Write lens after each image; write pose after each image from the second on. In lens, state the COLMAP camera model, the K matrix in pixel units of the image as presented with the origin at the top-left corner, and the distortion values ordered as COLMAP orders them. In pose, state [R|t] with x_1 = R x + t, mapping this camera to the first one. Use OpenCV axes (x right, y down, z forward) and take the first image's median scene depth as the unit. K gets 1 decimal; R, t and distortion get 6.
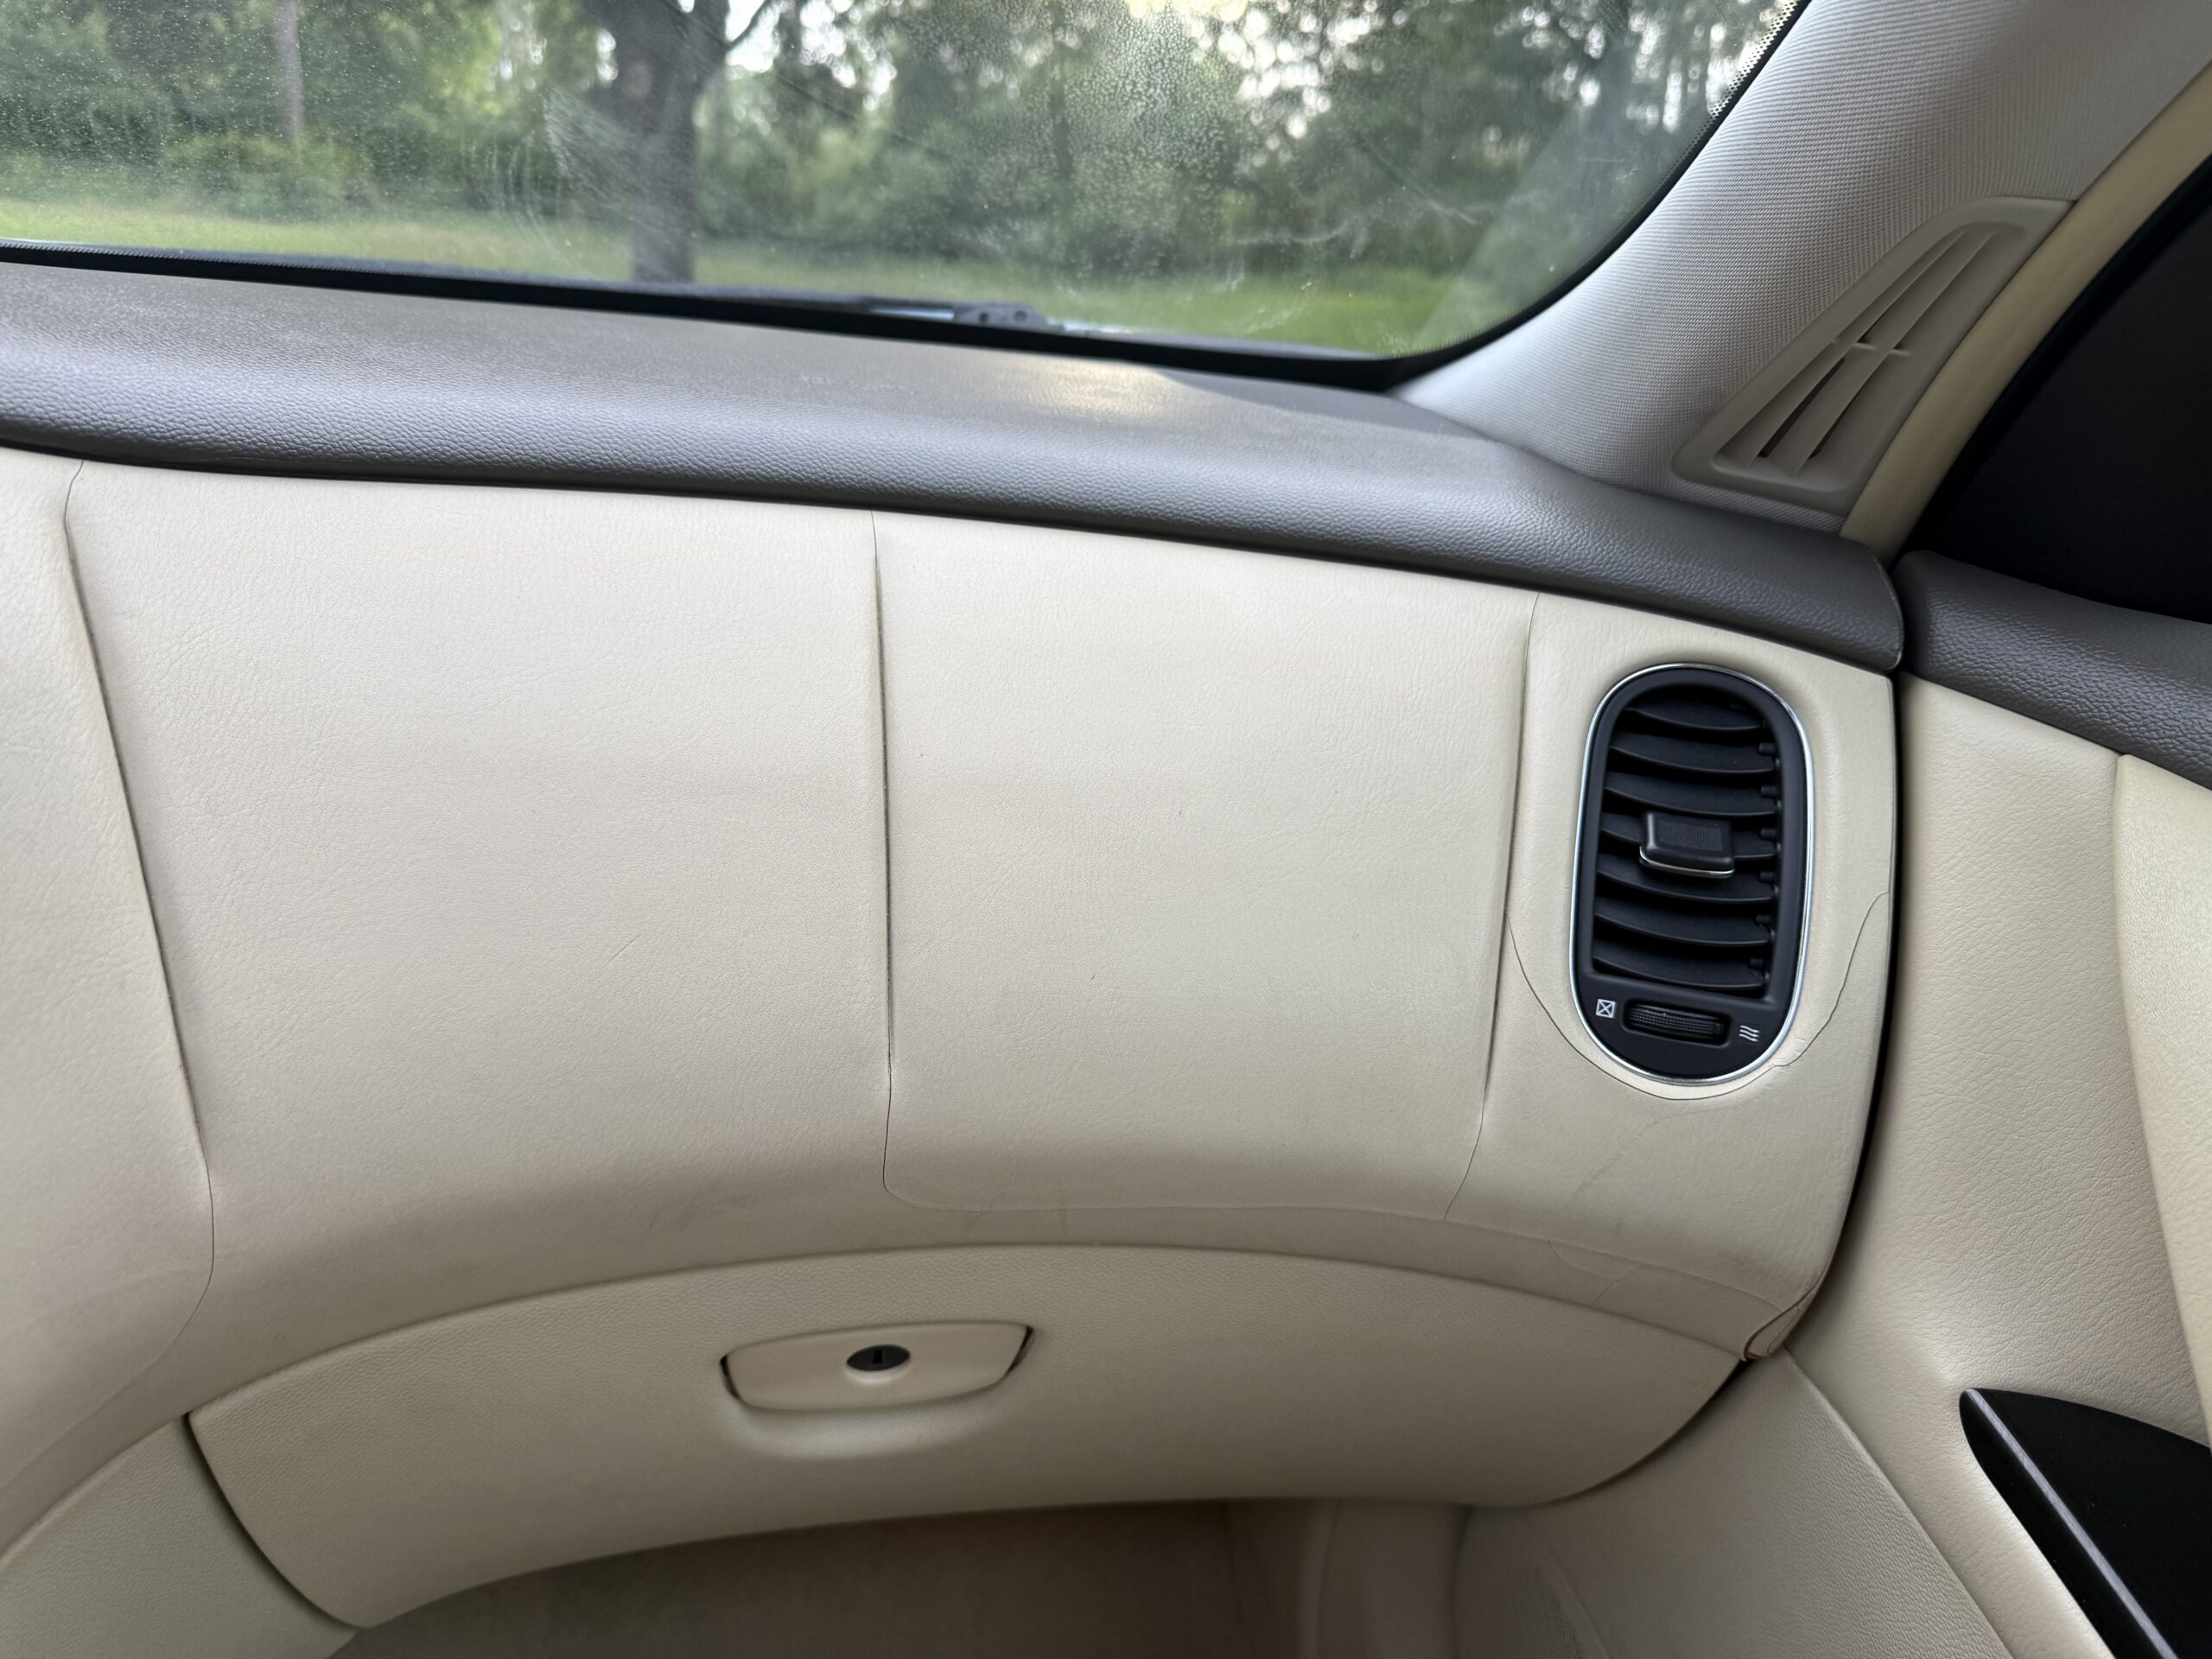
lens RADIAL K [[1568.1, 0, 1099.4], [0, 1568.1, 849.5], [0, 0, 1]] dist [0.030237, -0.035610]
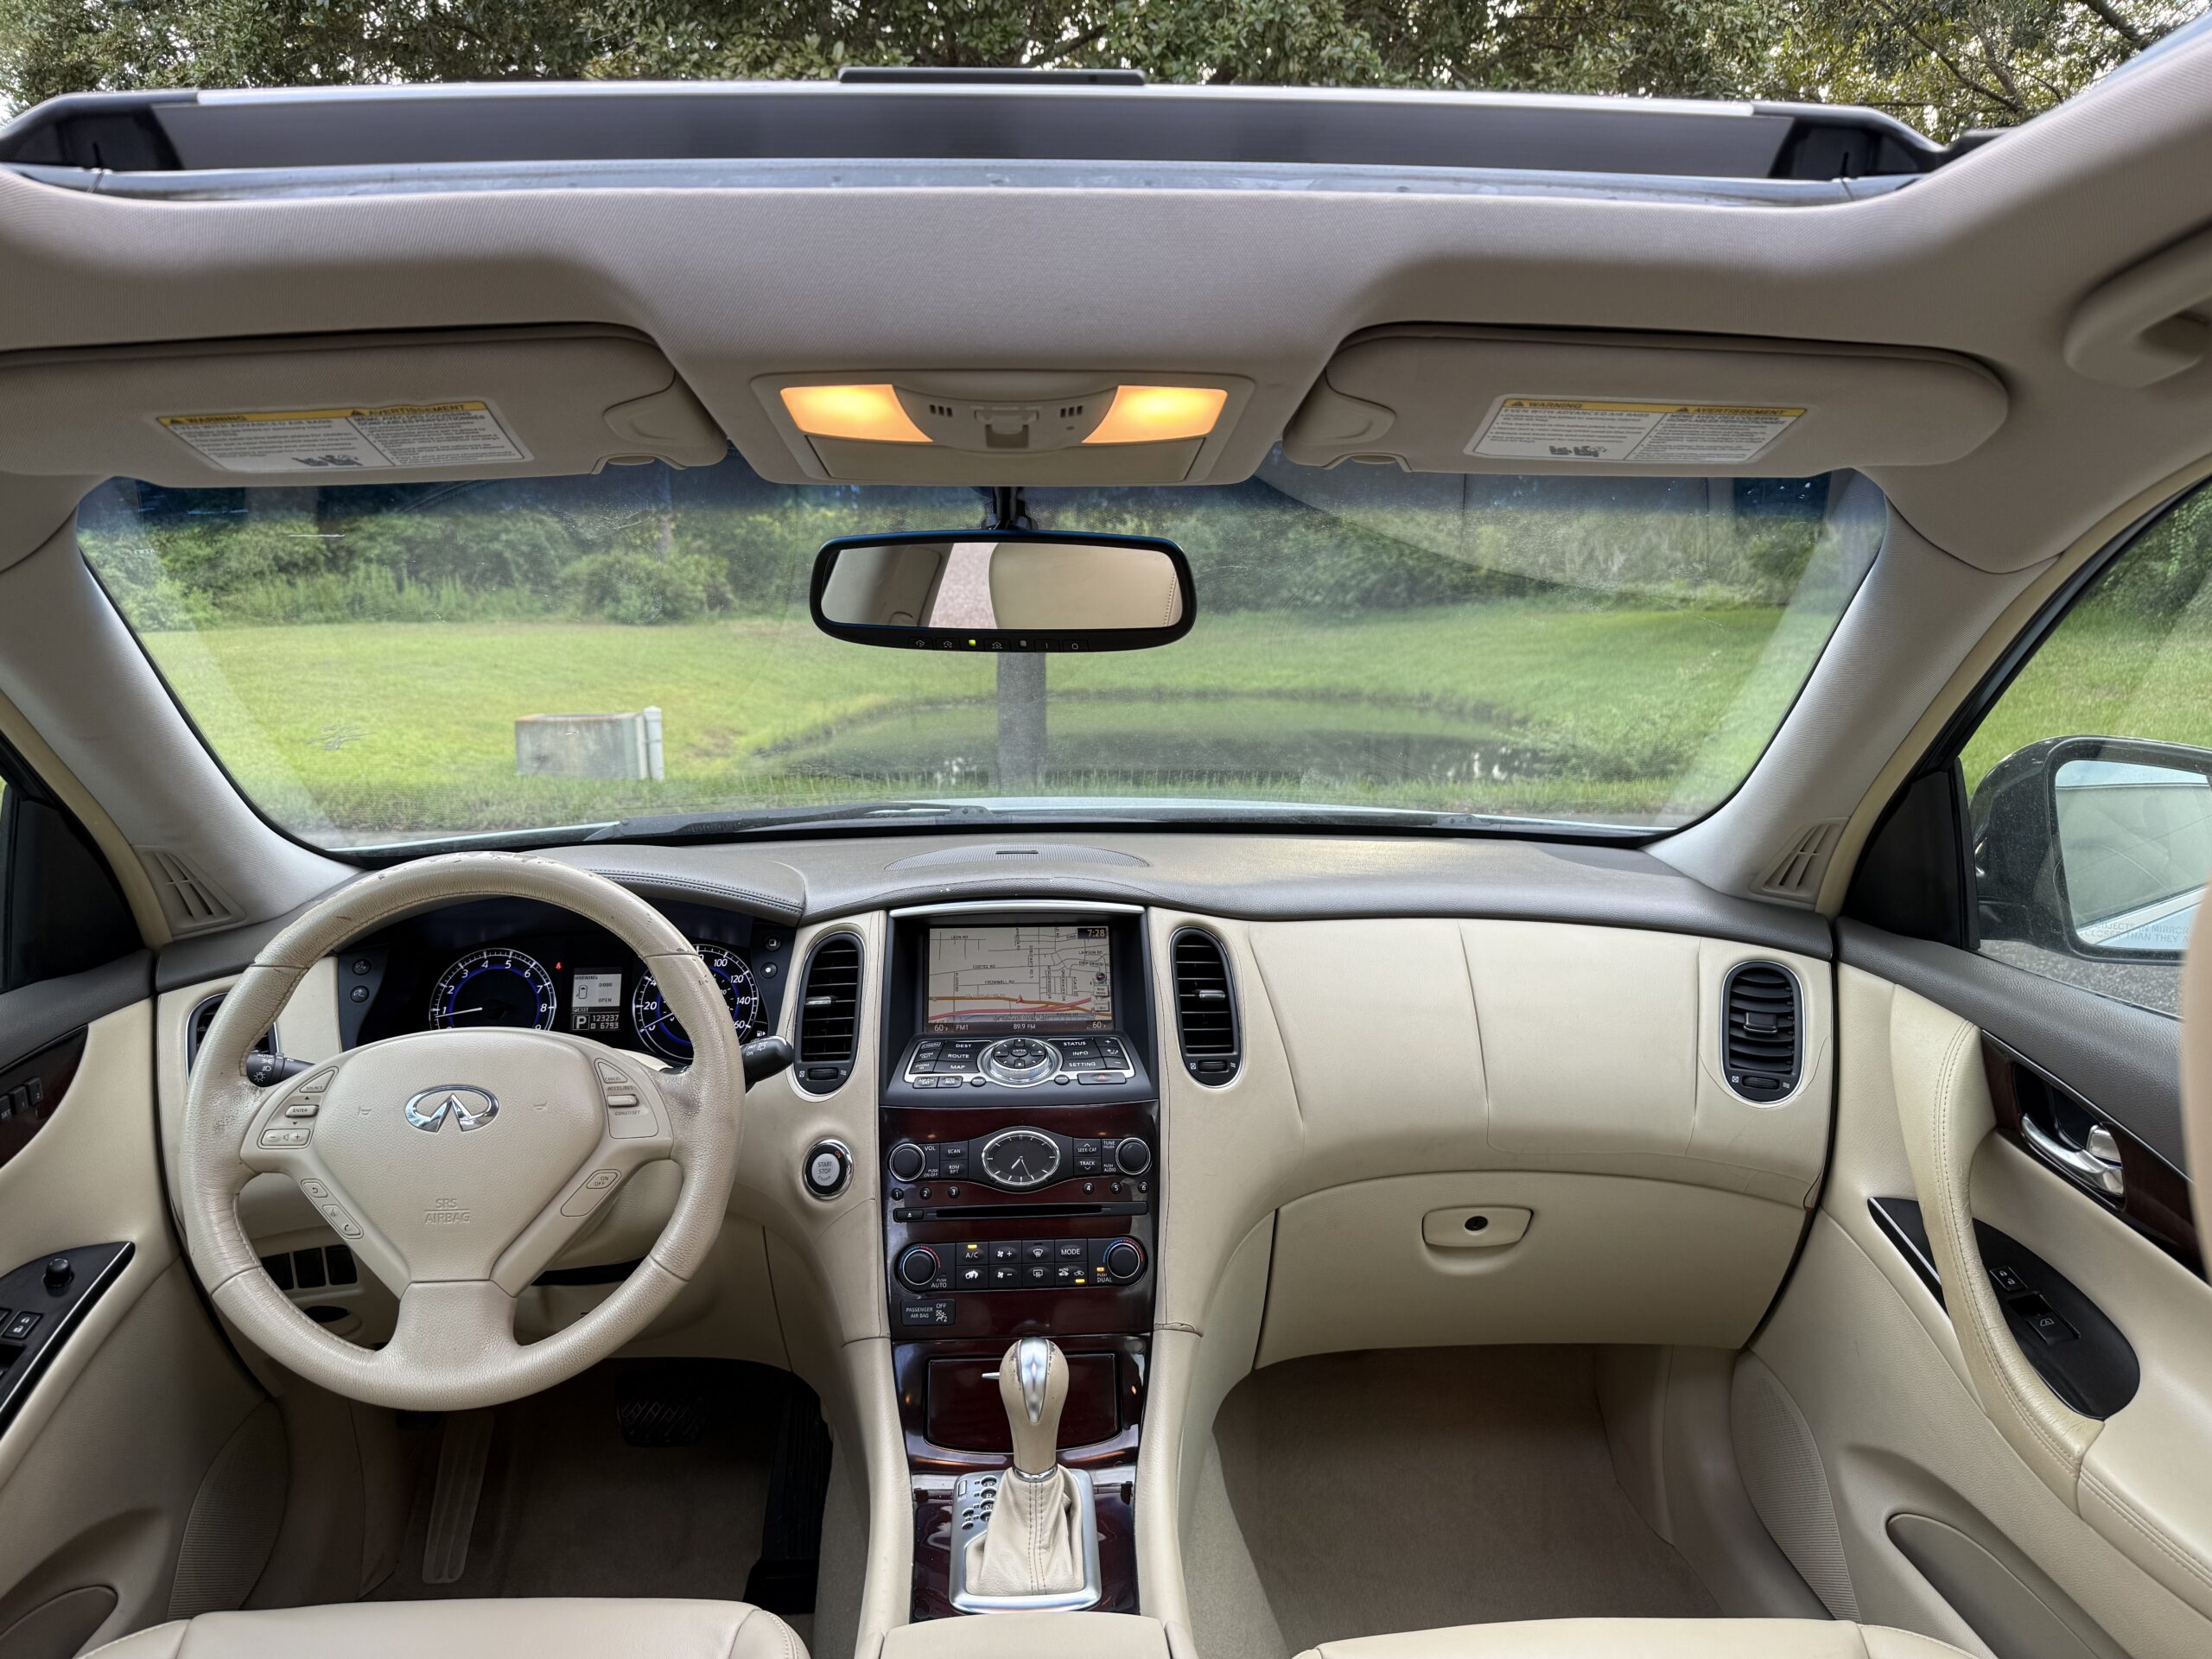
lens RADIAL K [[1568.1, 0, 1108.7], [0, 1568.1, 838.8], [0, 0, 1]] dist [0.030237, -0.035610]
pose [[0.985103, -0.053812, -0.163329, -0.317092], [0.019753, 0.978901, -0.203378, 0.232613], [0.170827, 0.197122, 0.965381, -2.076951]]
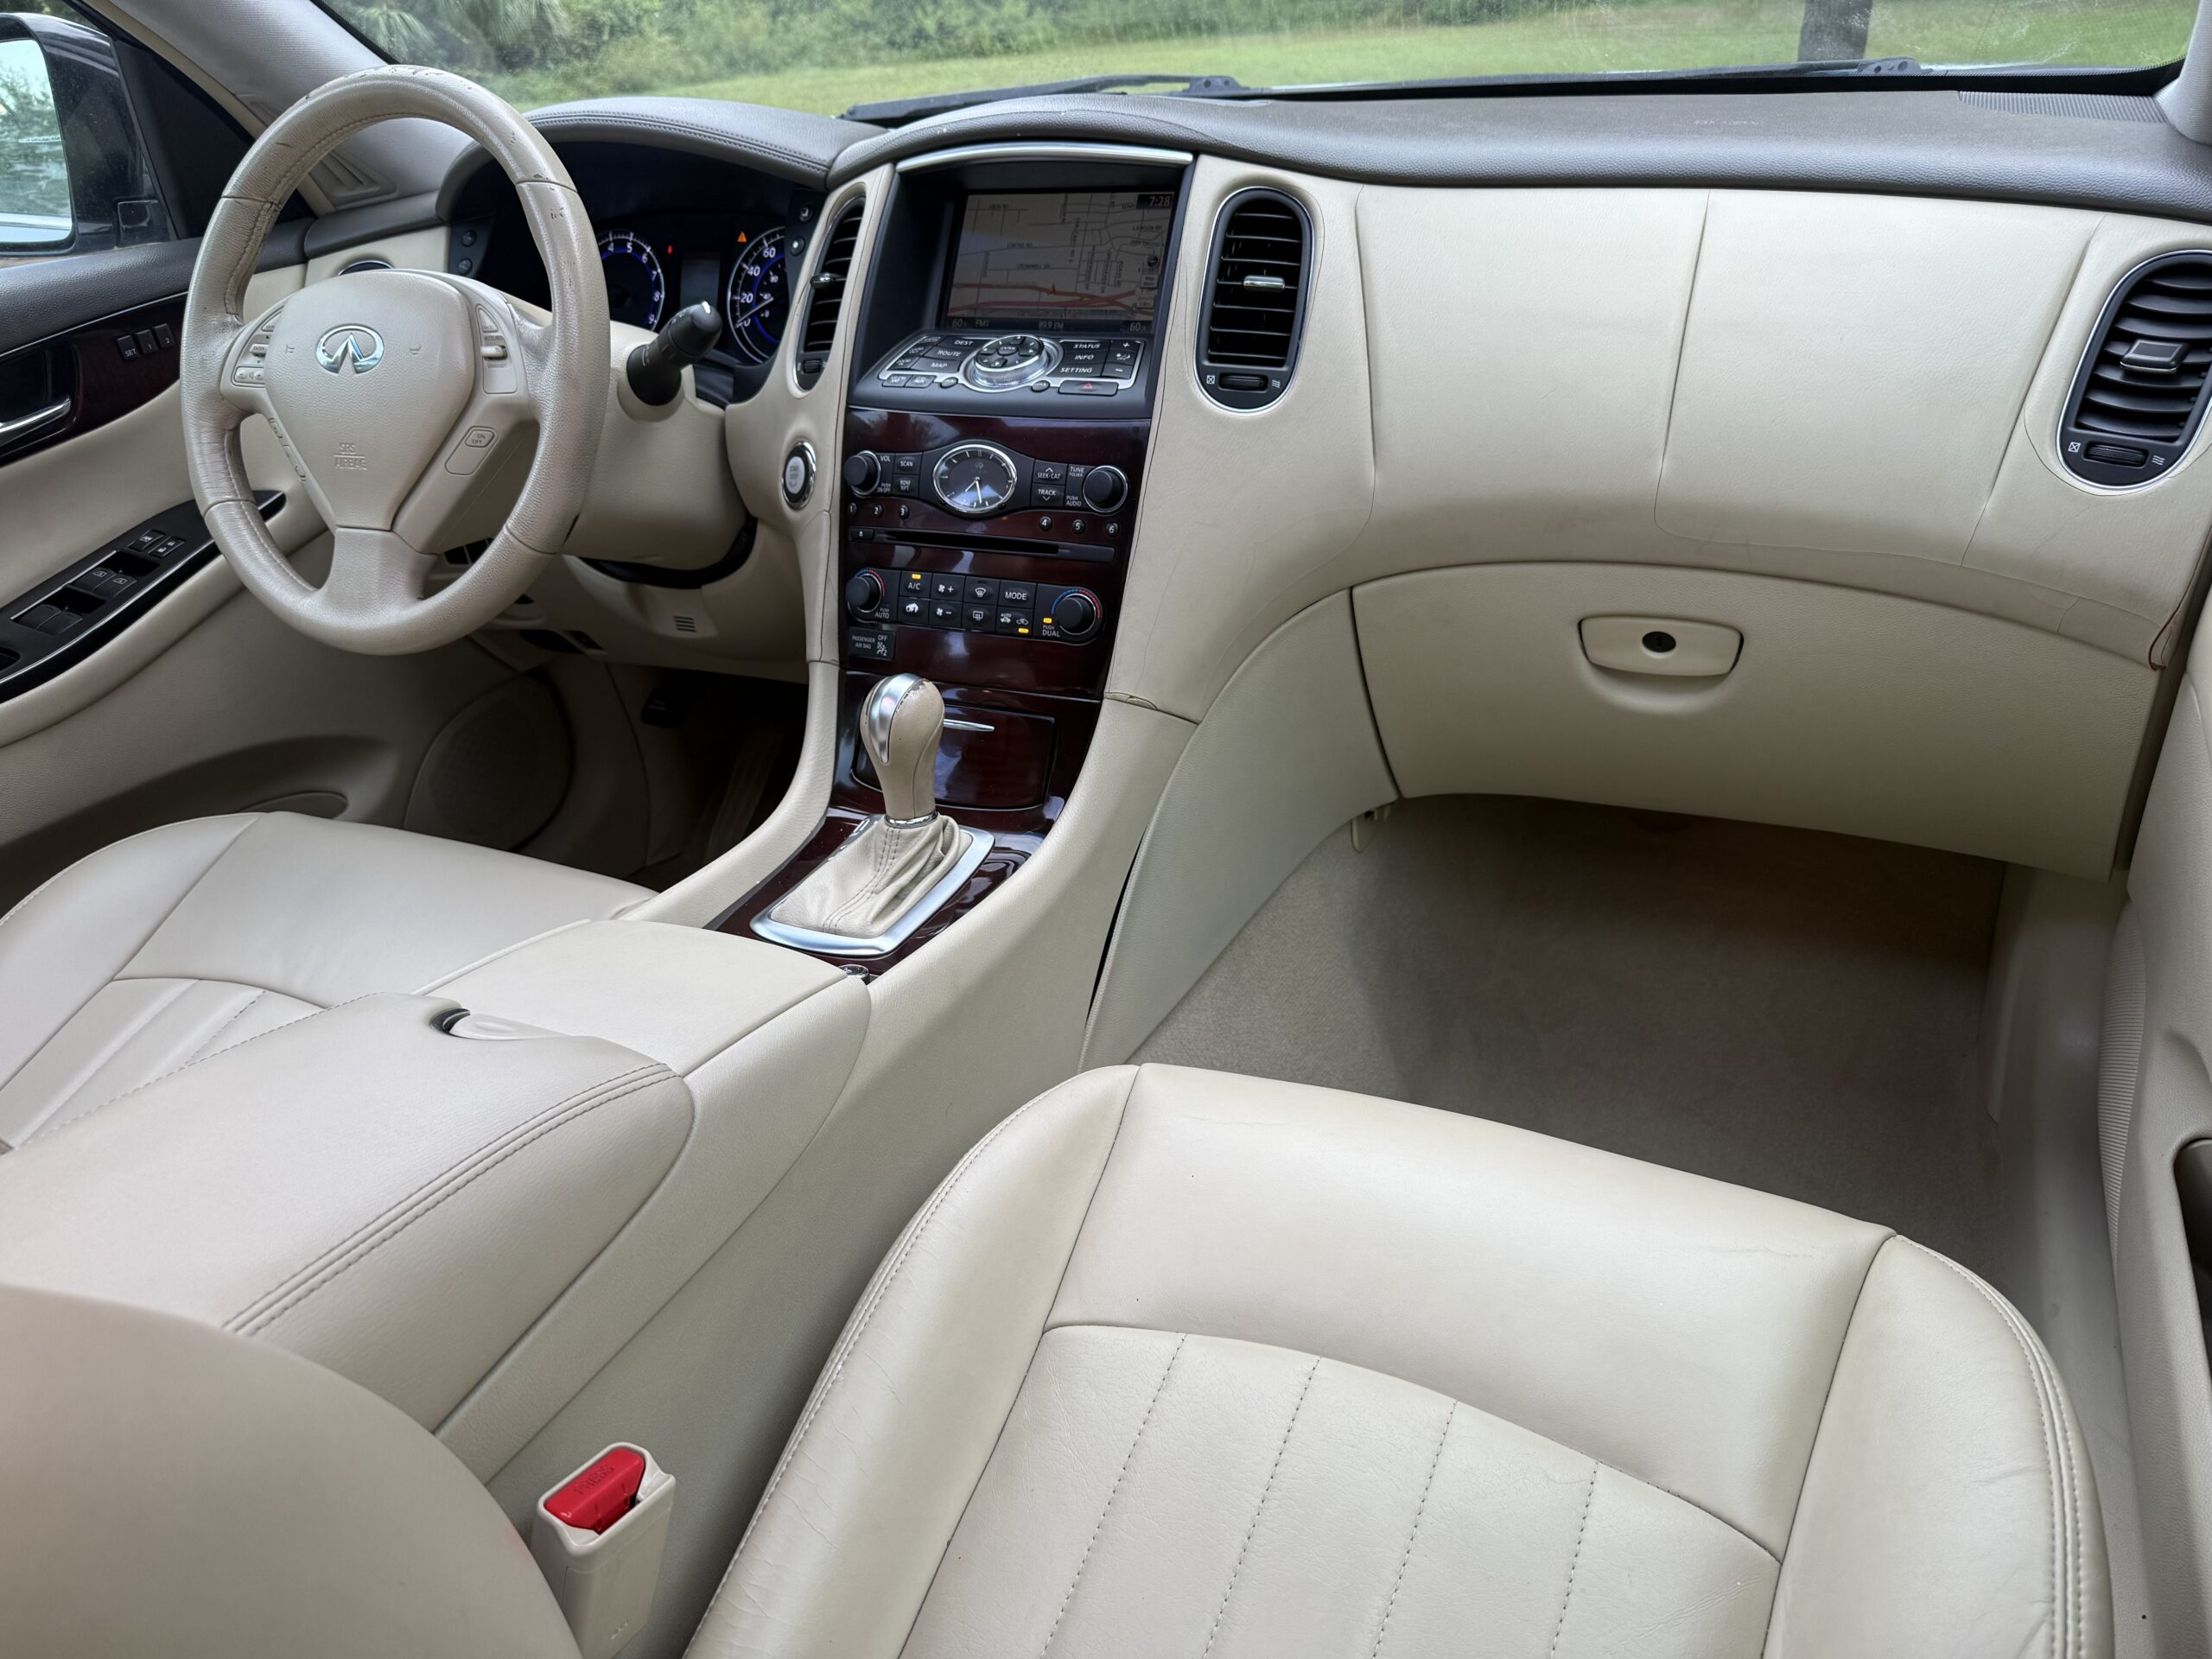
lens RADIAL K [[1568.1, 0, 1105.3], [0, 1568.1, 838.1], [0, 0, 1]] dist [0.030237, -0.035610]
pose [[0.787369, 0.168765, -0.592933, 0.573296], [-0.096502, 0.983683, 0.151837, 0.360689], [0.608883, -0.062332, 0.790808, -1.090393]]
